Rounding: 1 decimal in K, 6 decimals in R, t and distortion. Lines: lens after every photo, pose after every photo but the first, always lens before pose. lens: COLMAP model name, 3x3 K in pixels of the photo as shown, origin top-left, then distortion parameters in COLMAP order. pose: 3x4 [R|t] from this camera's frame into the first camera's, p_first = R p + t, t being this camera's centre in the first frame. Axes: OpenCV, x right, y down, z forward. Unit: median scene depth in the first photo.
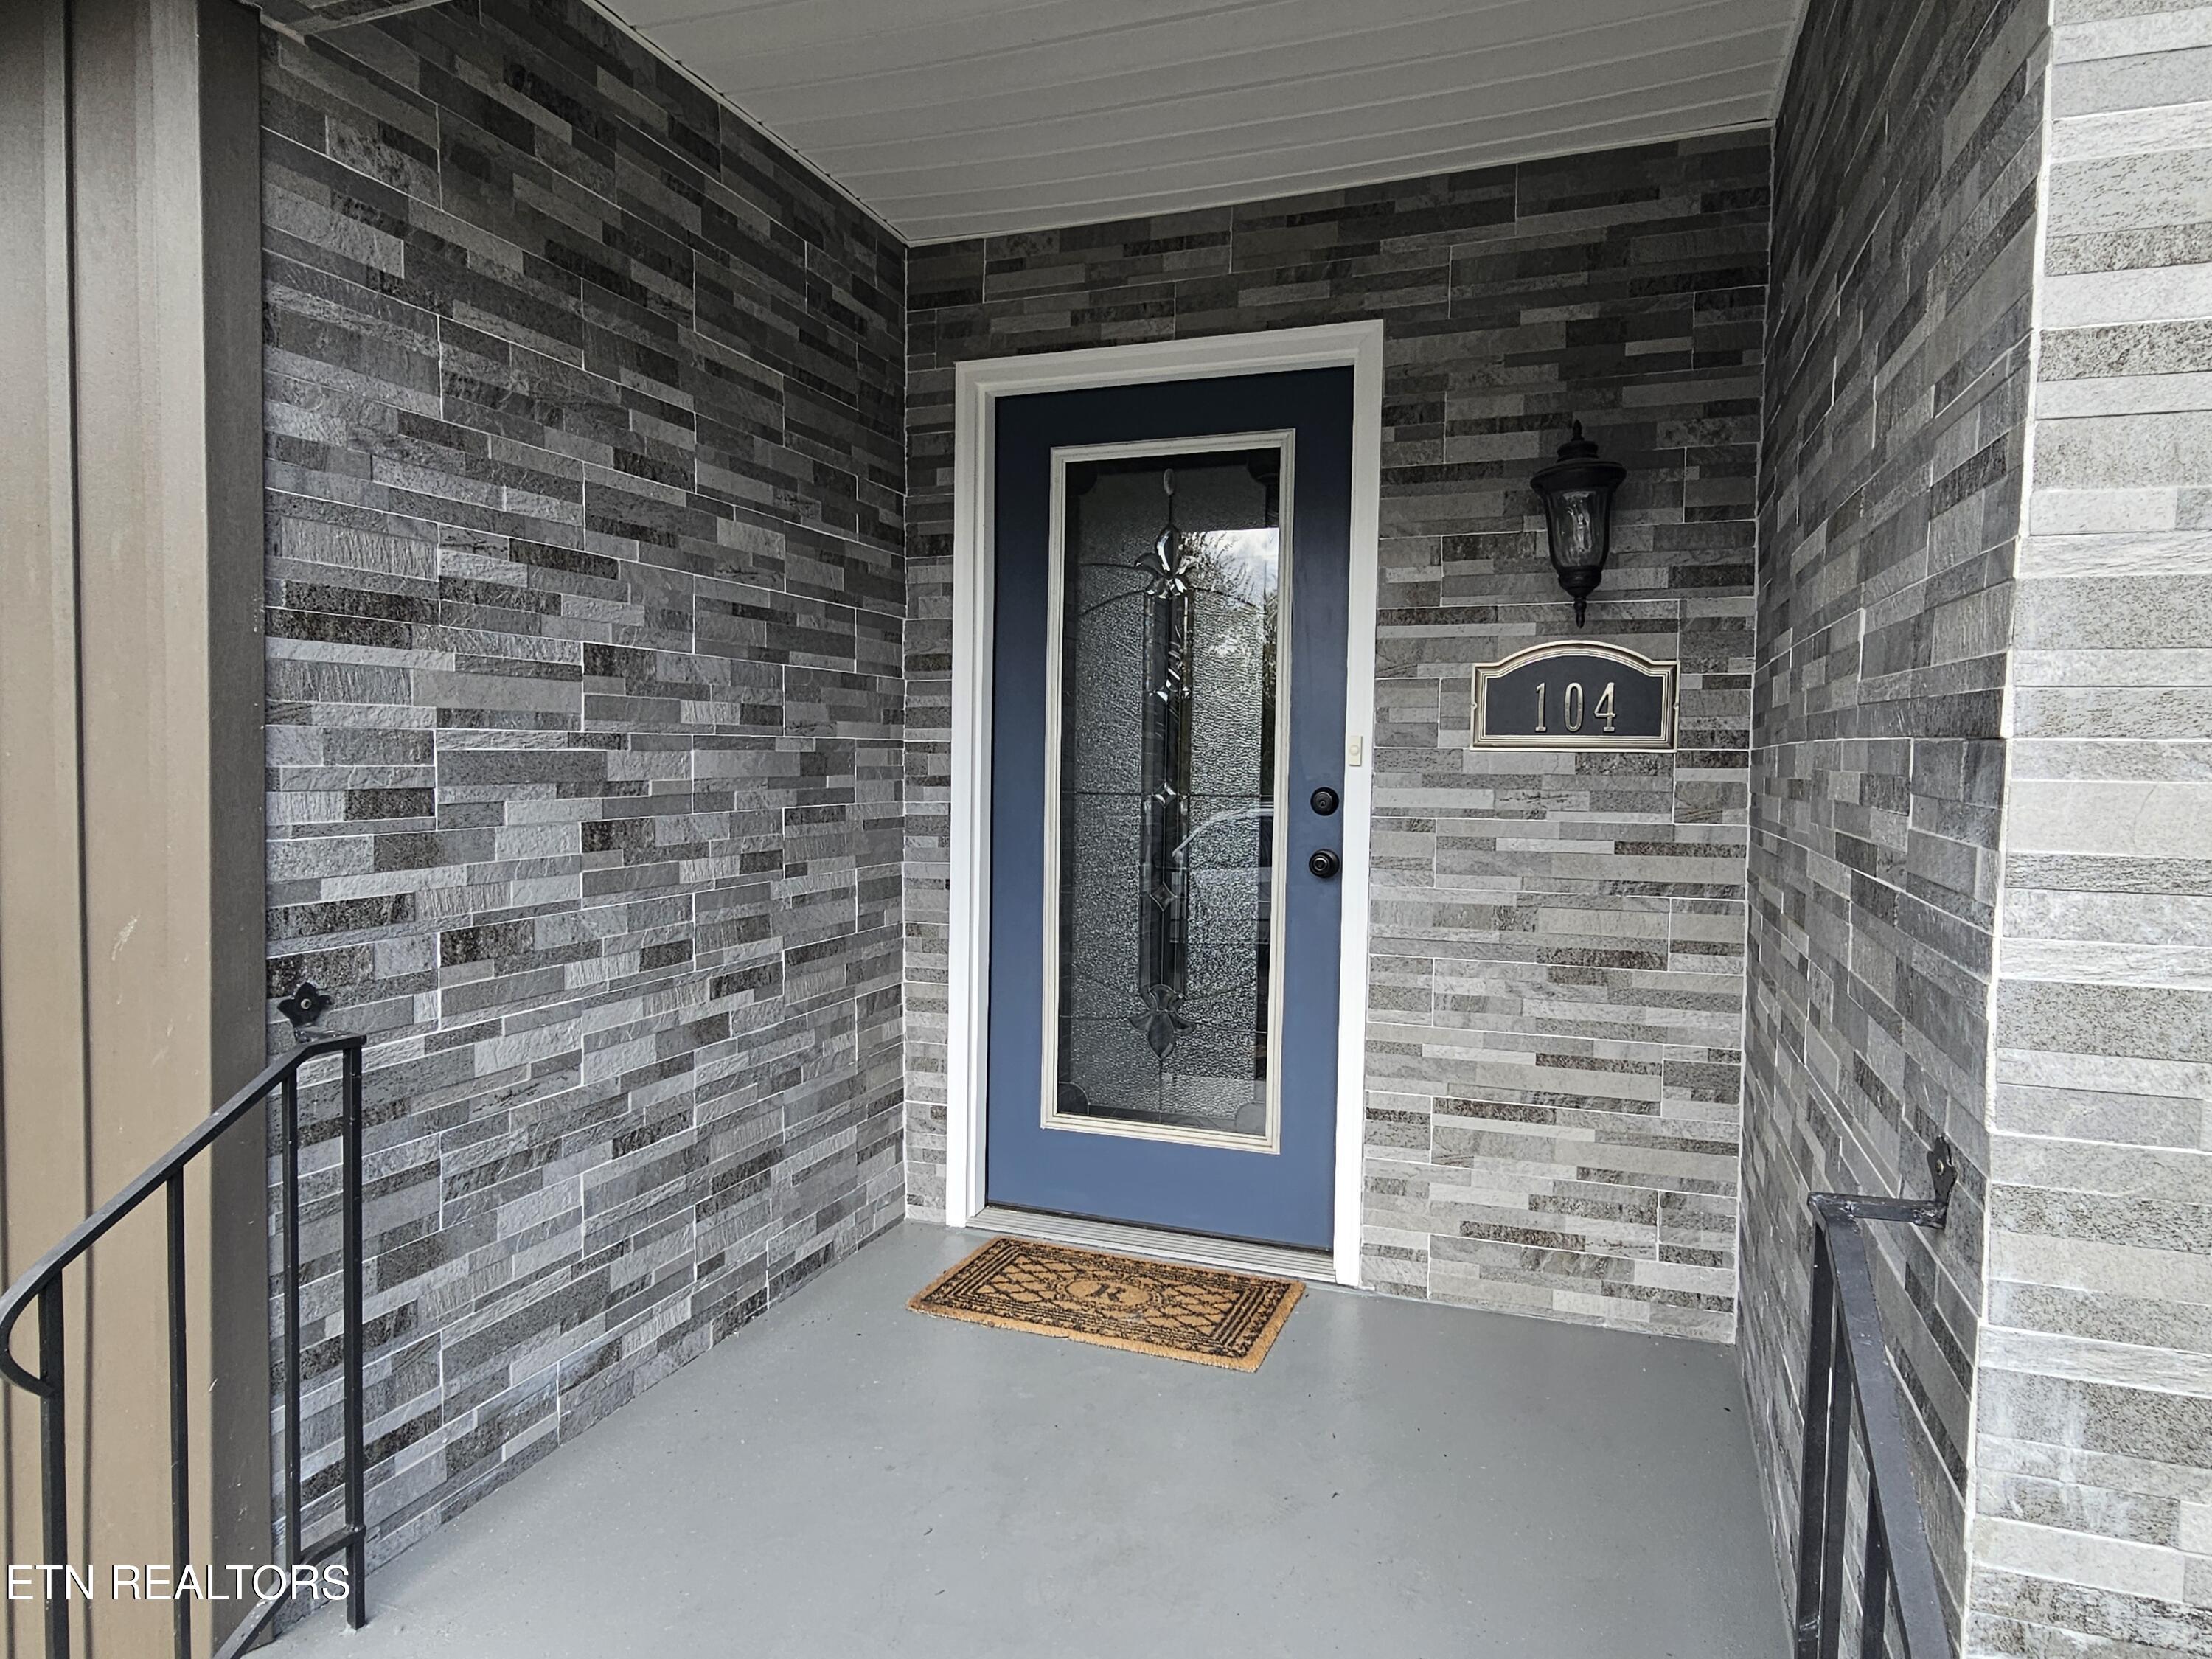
lens RADIAL K [[1359.4, 0, 1096.7], [0, 1359.4, 836.7], [0, 0, 1]] dist [0.007658, -0.008540]
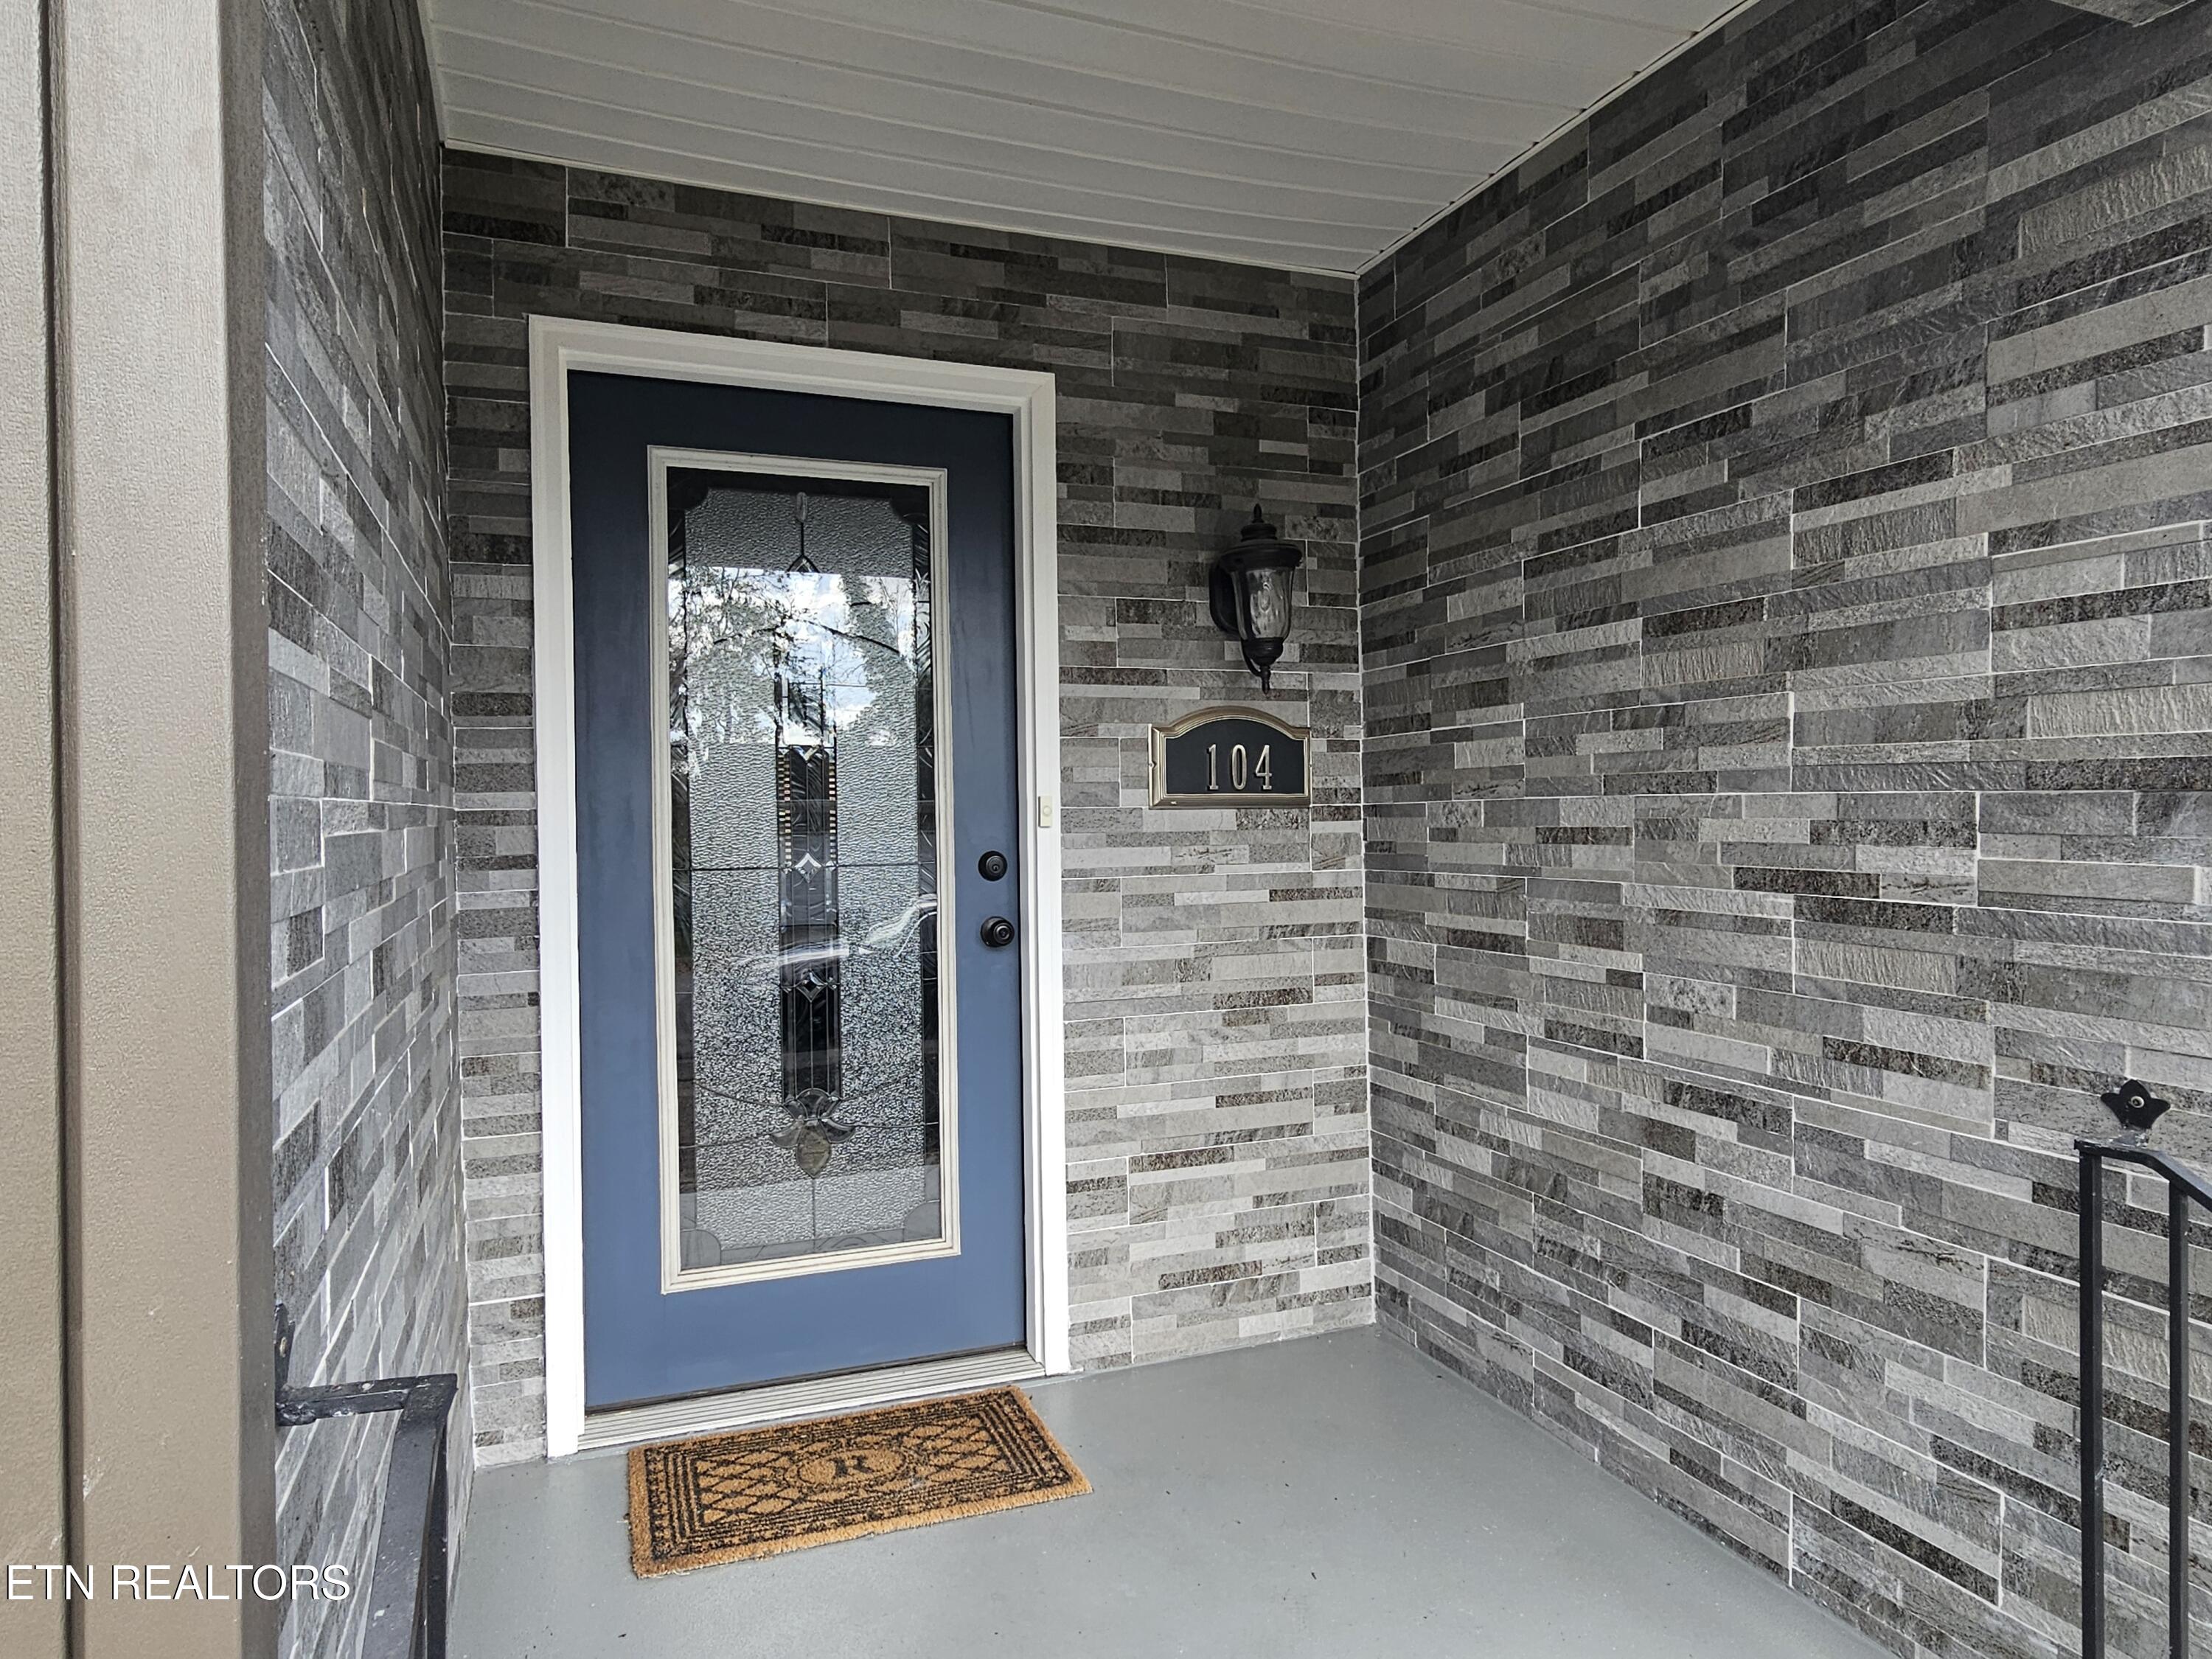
lens RADIAL K [[1359.4, 0, 1096.7], [0, 1359.4, 836.7], [0, 0, 1]] dist [0.007658, -0.008540]
pose [[0.748414, -0.030061, 0.662550, -0.431688], [0.058860, 0.998041, -0.021205, -0.023526], [-0.660615, 0.054868, 0.748717, 0.263112]]
